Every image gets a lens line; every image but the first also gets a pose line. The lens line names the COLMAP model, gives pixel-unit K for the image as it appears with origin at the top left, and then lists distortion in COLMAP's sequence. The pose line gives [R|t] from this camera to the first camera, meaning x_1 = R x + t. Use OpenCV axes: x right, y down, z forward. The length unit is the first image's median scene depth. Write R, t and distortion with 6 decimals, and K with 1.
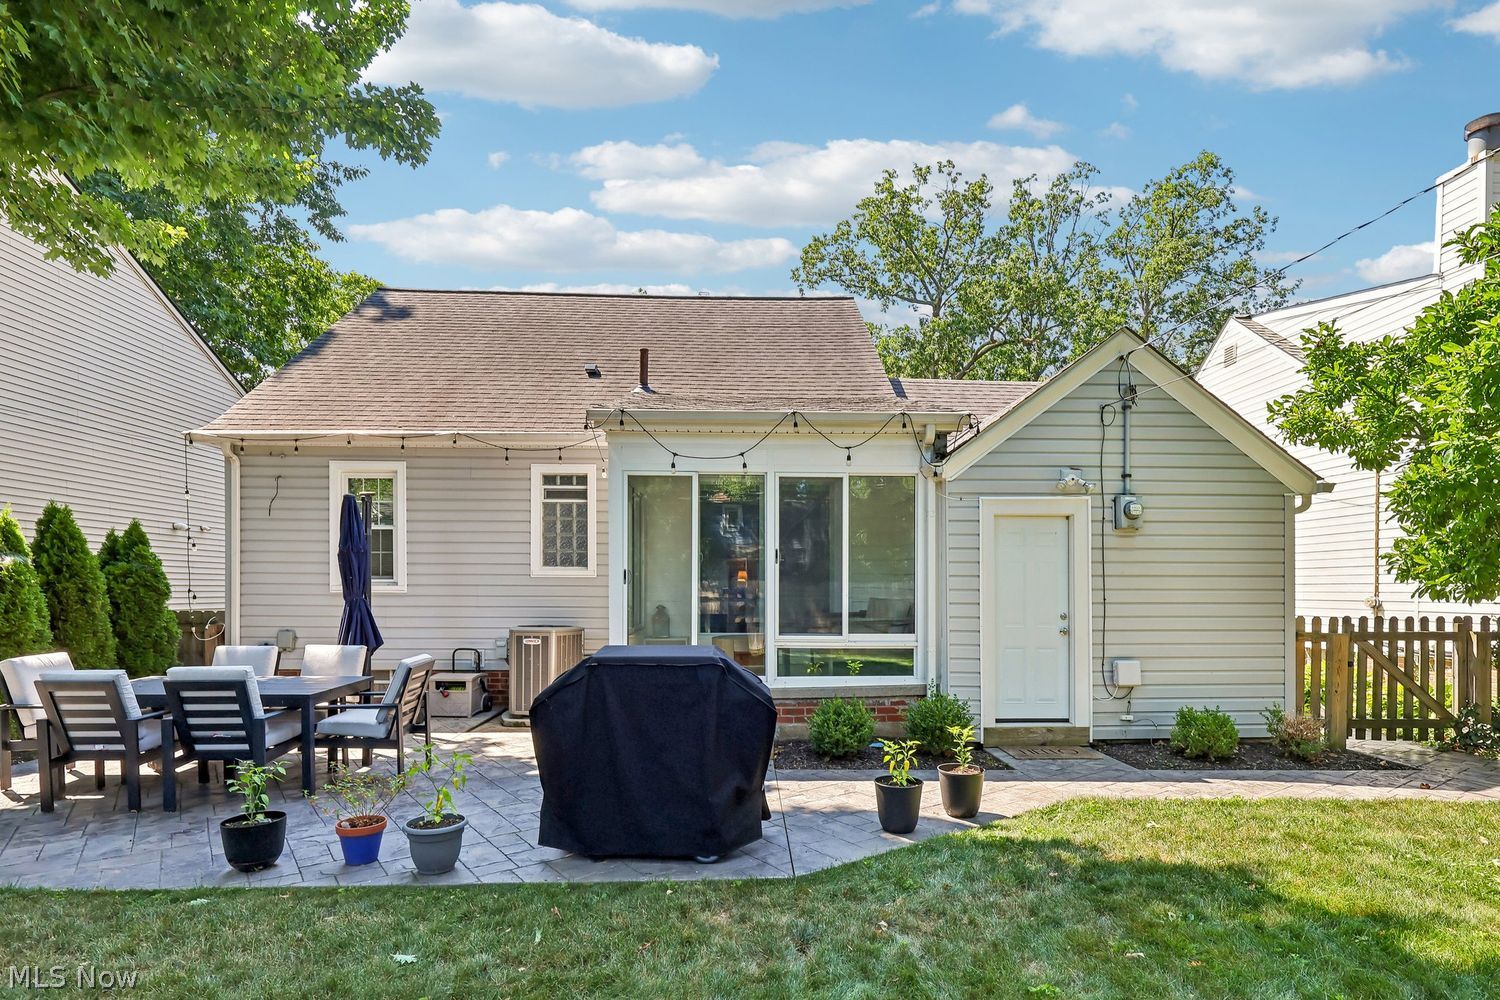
lens RADIAL K [[767.8, 0, 758.5], [0, 767.8, 598.0], [0, 0, 1]] dist [0.002285, 0.000208]
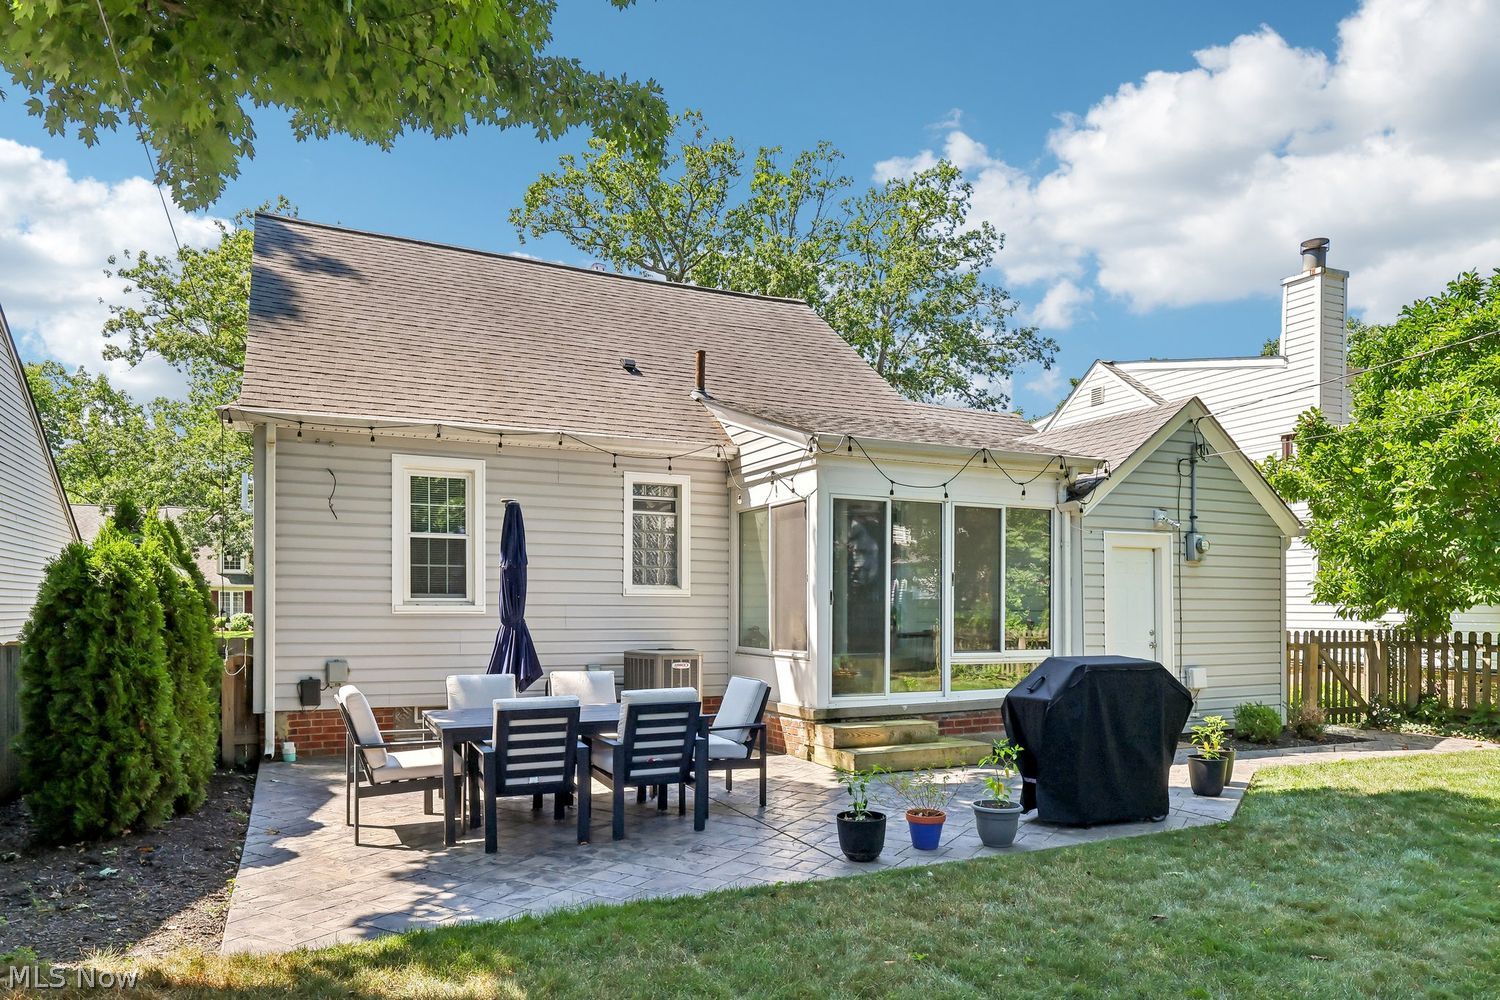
lens RADIAL K [[959.5, 0, 750.0], [0, 959.5, 622.7], [0, 0, 1]] dist [-0.003337, -0.003275]
pose [[0.918787, -0.005078, 0.394721, -0.762262], [0.003330, 0.999981, 0.005113, -0.001453], [-0.394739, -0.003383, 0.918787, -0.122965]]
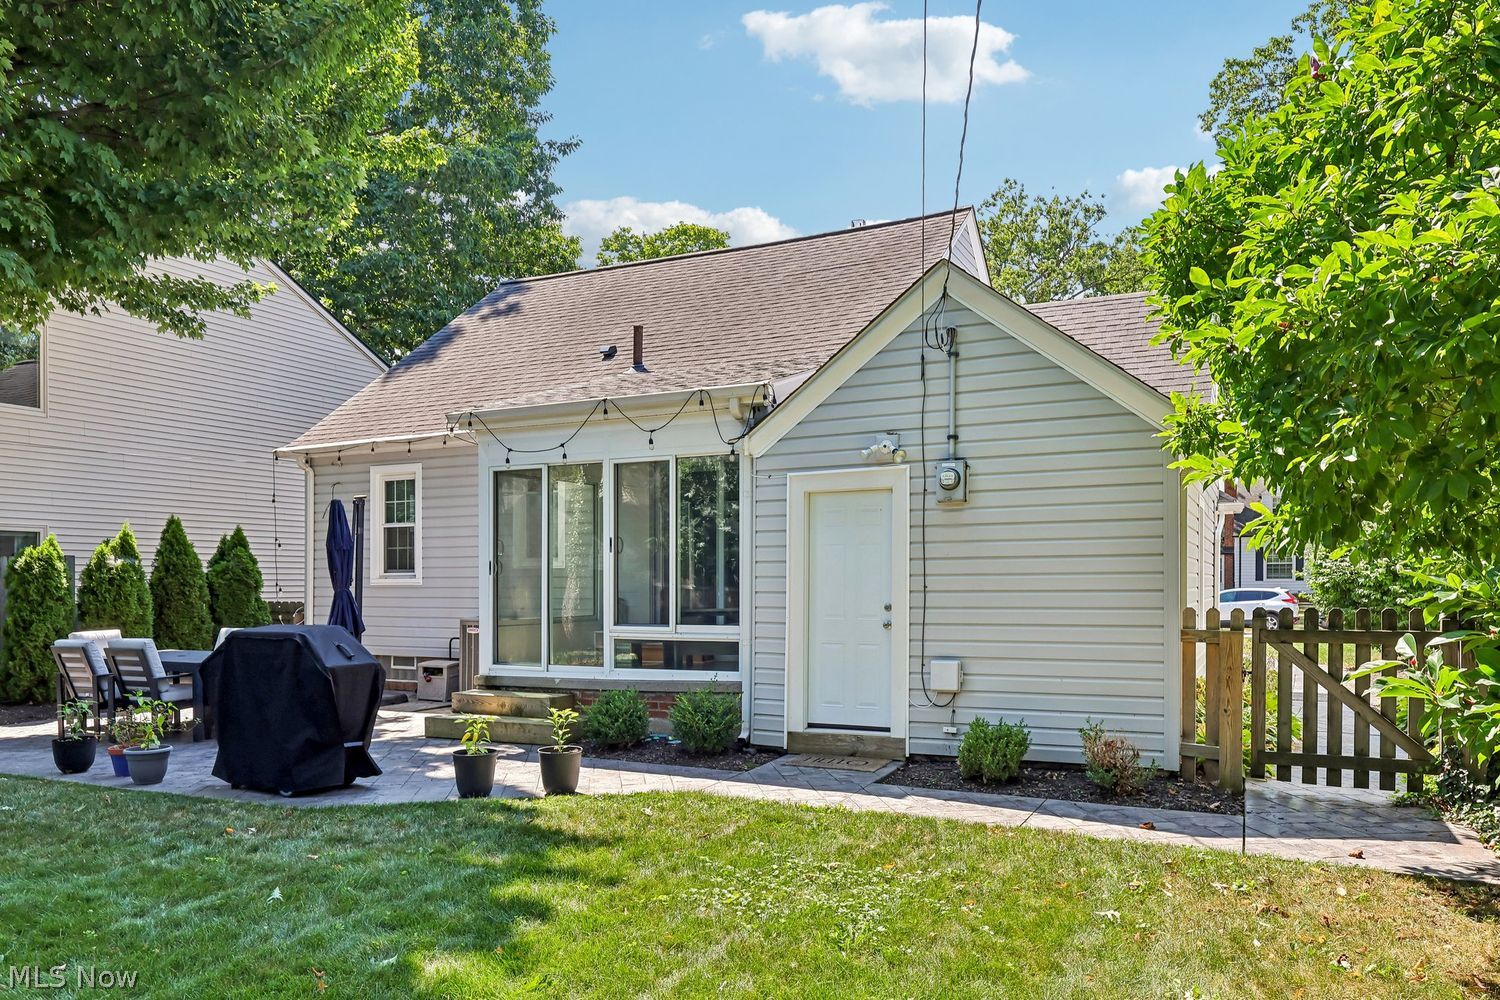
lens RADIAL K [[1054.3, 0, 773.5], [0, 1054.3, 575.4], [0, 0, 1]] dist [0.001983, -0.003219]
pose [[0.885213, -0.010599, -0.465064, 0.823540], [0.002890, 0.999846, -0.017288, 0.008495], [0.465176, 0.013960, 0.885108, -0.092139]]
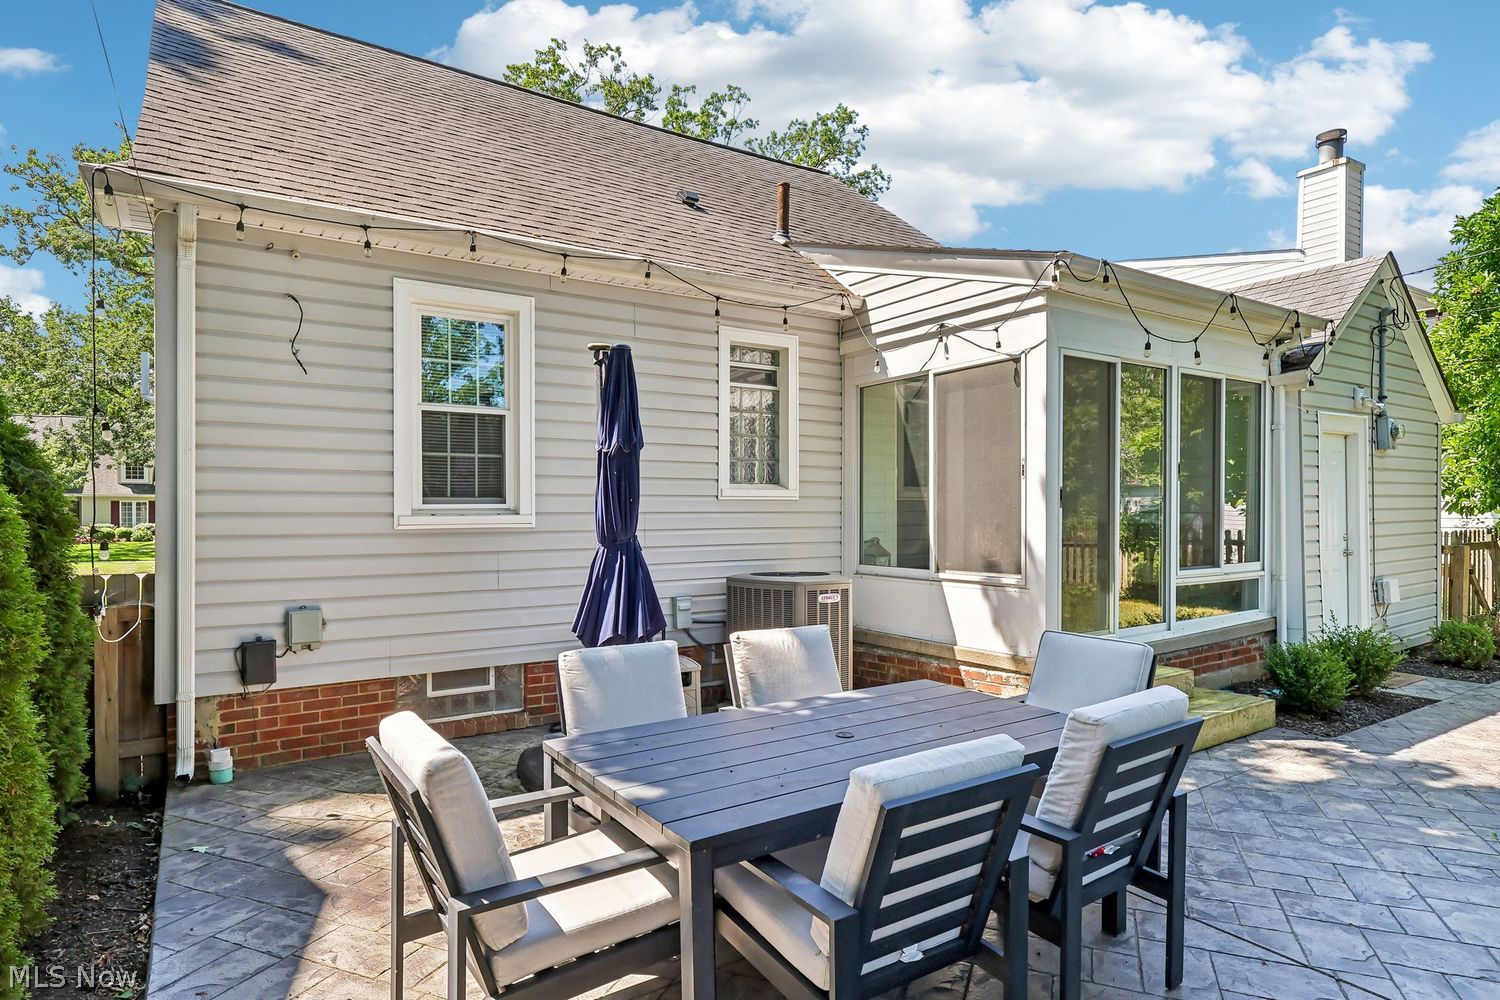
lens RADIAL K [[825.9, 0, 745.2], [0, 825.9, 507.7], [0, 0, 1]] dist [0.002809, 0.002819]
pose [[0.856552, -0.006989, 0.516014, -0.802935], [0.016808, 0.999756, -0.014360, -0.012035], [-0.515788, 0.020973, 0.856460, 0.493481]]
